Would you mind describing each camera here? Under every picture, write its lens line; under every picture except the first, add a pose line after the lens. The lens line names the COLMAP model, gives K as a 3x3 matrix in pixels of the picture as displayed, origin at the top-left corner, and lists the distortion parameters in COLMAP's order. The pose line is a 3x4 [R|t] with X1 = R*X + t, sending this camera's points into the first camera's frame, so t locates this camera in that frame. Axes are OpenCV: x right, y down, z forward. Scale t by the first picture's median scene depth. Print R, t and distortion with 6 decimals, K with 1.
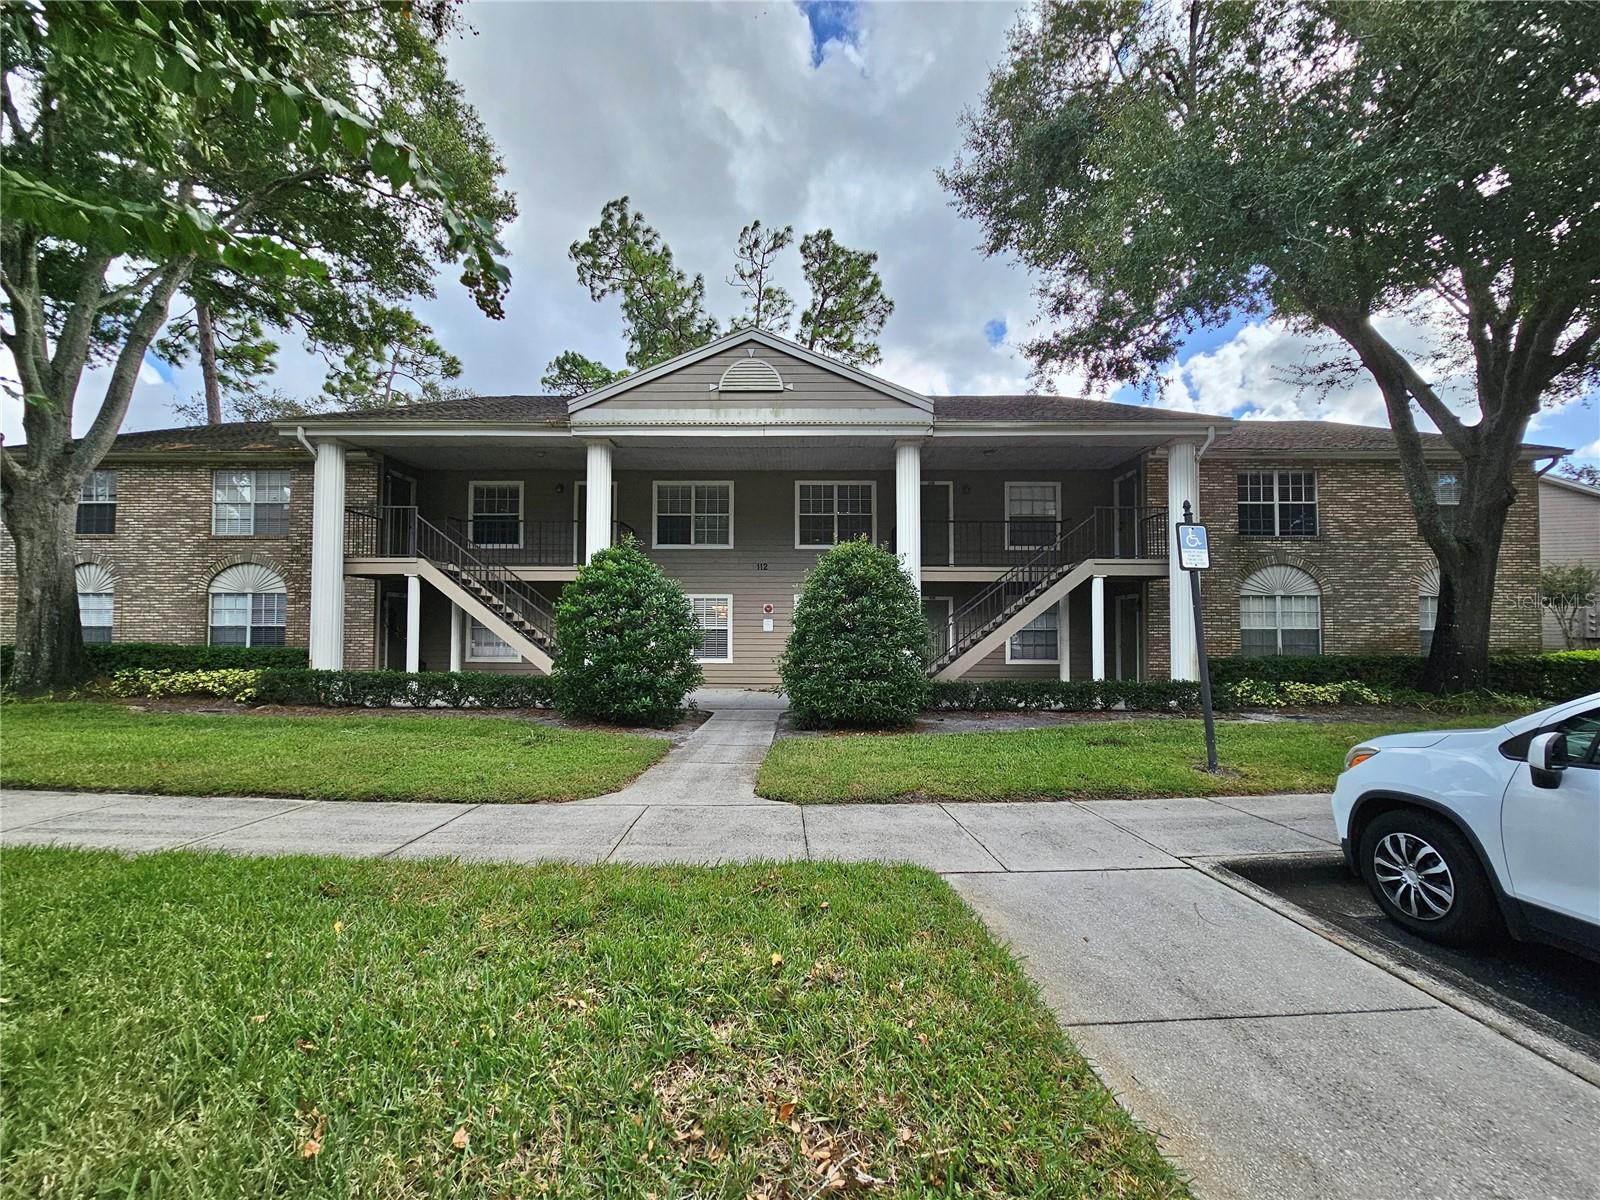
lens RADIAL K [[658.5, 0, 800.9], [0, 658.5, 601.0], [0, 0, 1]] dist [-0.003748, 0.002272]
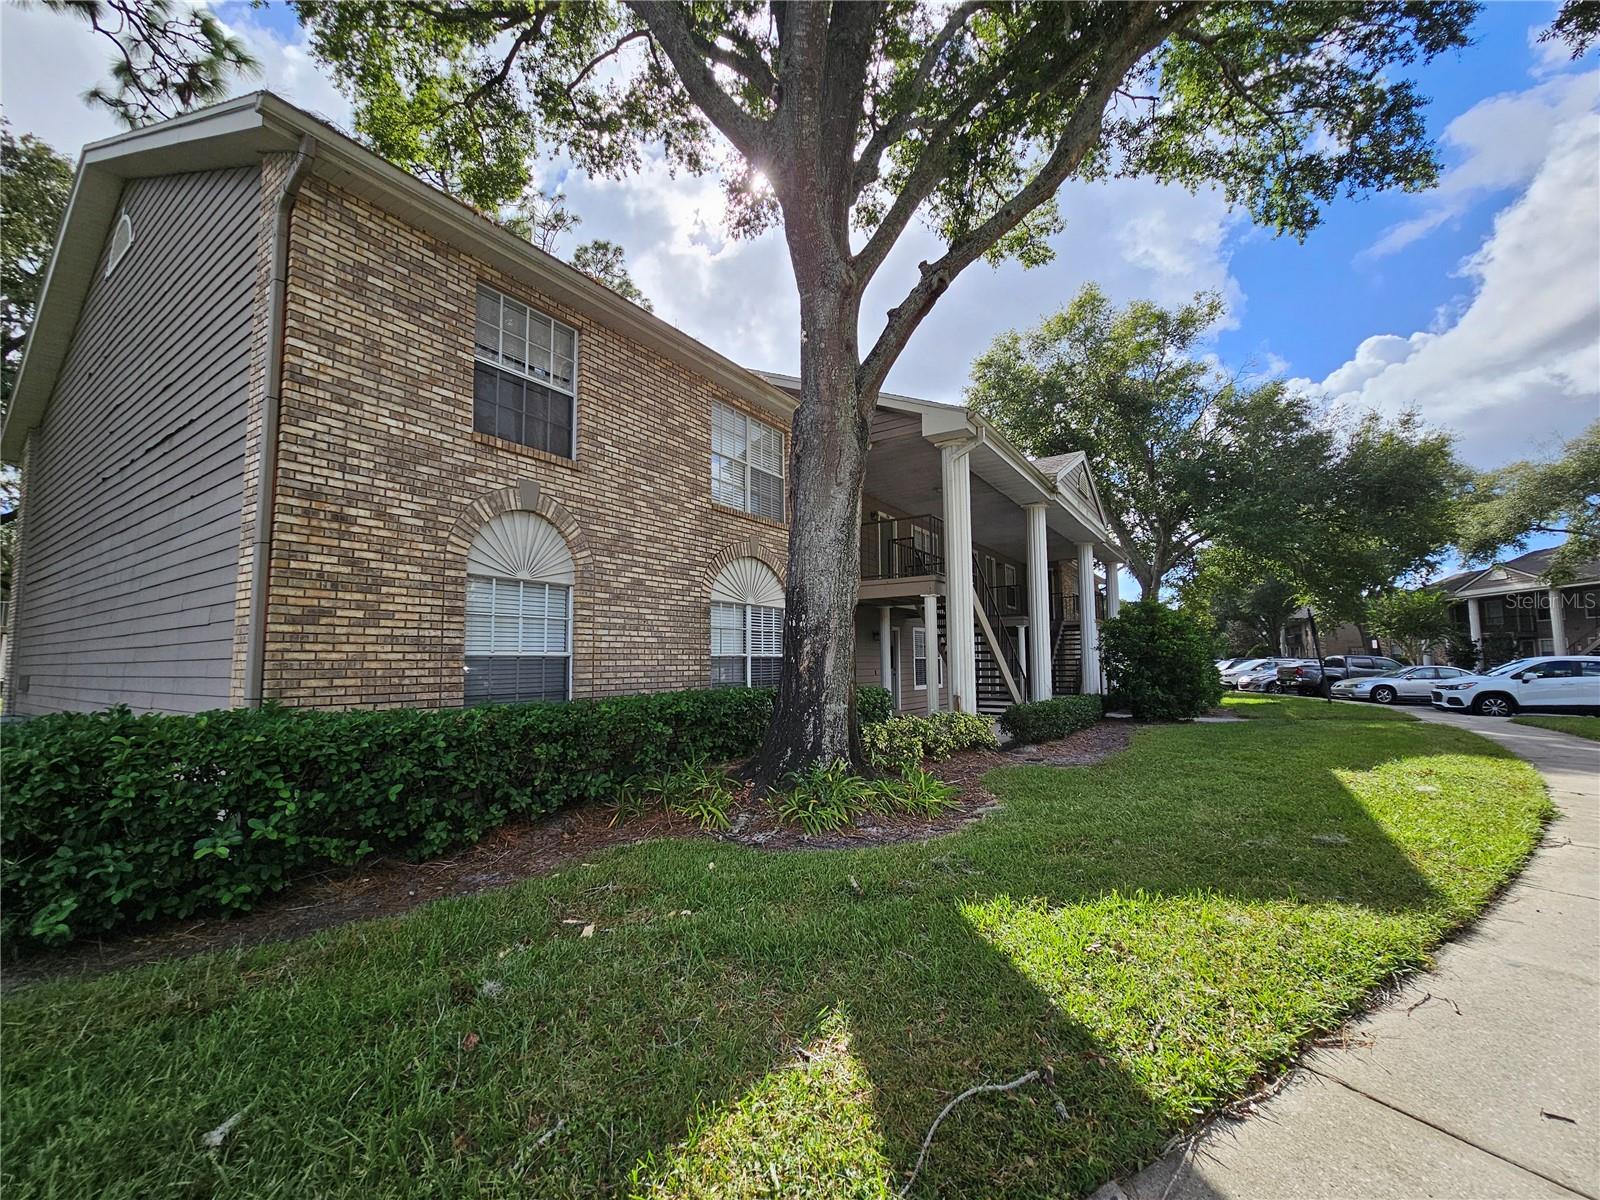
lens RADIAL K [[658.5, 0, 799.0], [0, 658.5, 606.4], [0, 0, 1]] dist [-0.003748, 0.002272]
pose [[0.553385, 0.065995, 0.830307, -1.344278], [-0.020736, 0.997639, -0.065475, 0.030269], [-0.832667, 0.019016, 0.553447, 0.607980]]
